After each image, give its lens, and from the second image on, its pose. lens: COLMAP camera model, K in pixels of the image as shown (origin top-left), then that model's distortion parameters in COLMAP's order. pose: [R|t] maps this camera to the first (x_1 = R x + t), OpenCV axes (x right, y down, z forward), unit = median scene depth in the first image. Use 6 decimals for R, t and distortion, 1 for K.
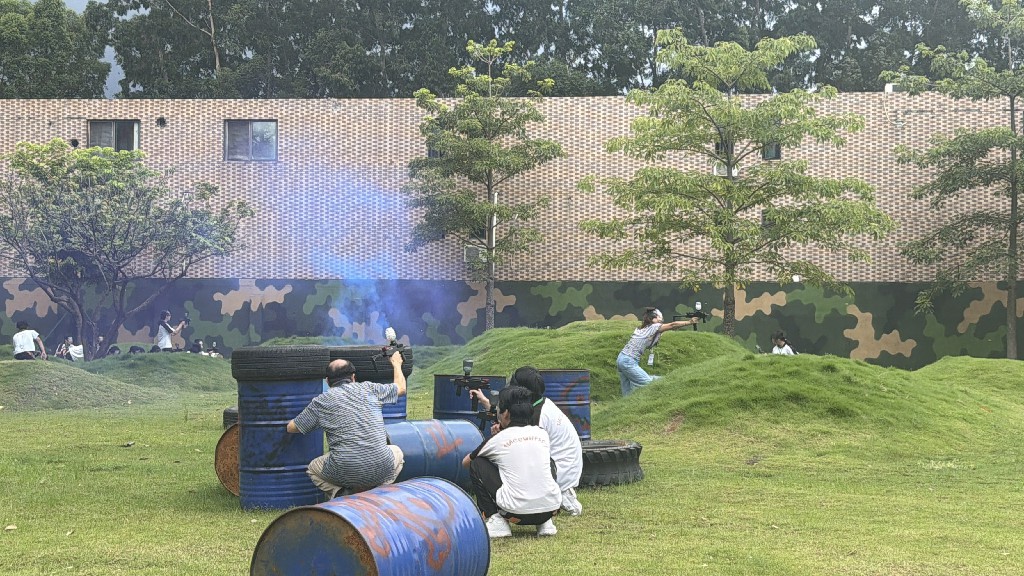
lens RADIAL K [[1428.4, 0, 511.9], [0, 1428.4, 286.2], [0, 0, 1]] dist [0.084598, 0.000000]
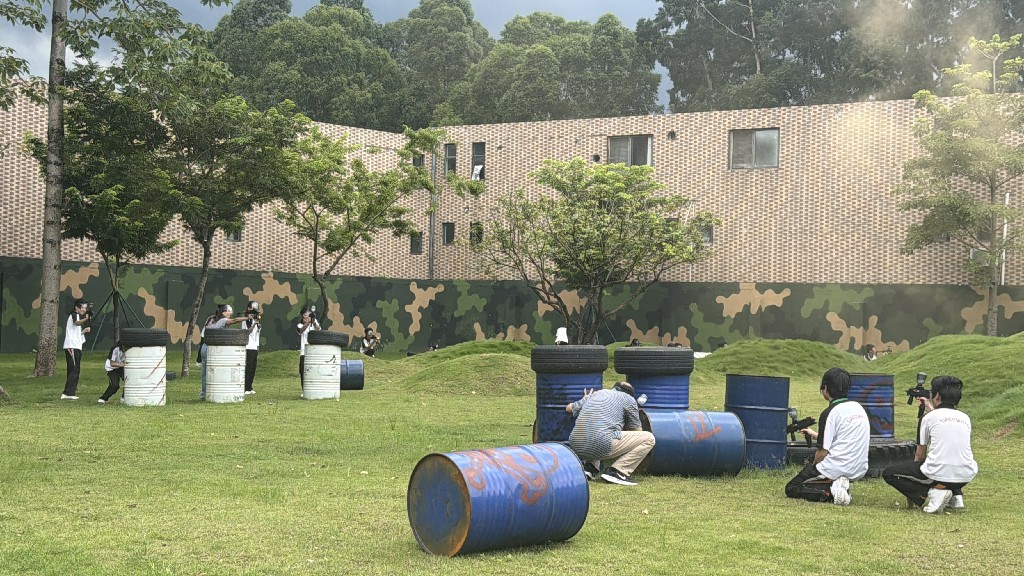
lens RADIAL K [[1608.9, 0, 511.8], [0, 1608.9, 288.9], [0, 0, 1]] dist [0.138049, 0.000000]
pose [[0.896042, 0.005121, -0.443939, 0.181420], [-0.002738, 0.999978, 0.006008, -0.007208], [0.443961, -0.004168, 0.896037, -0.125225]]
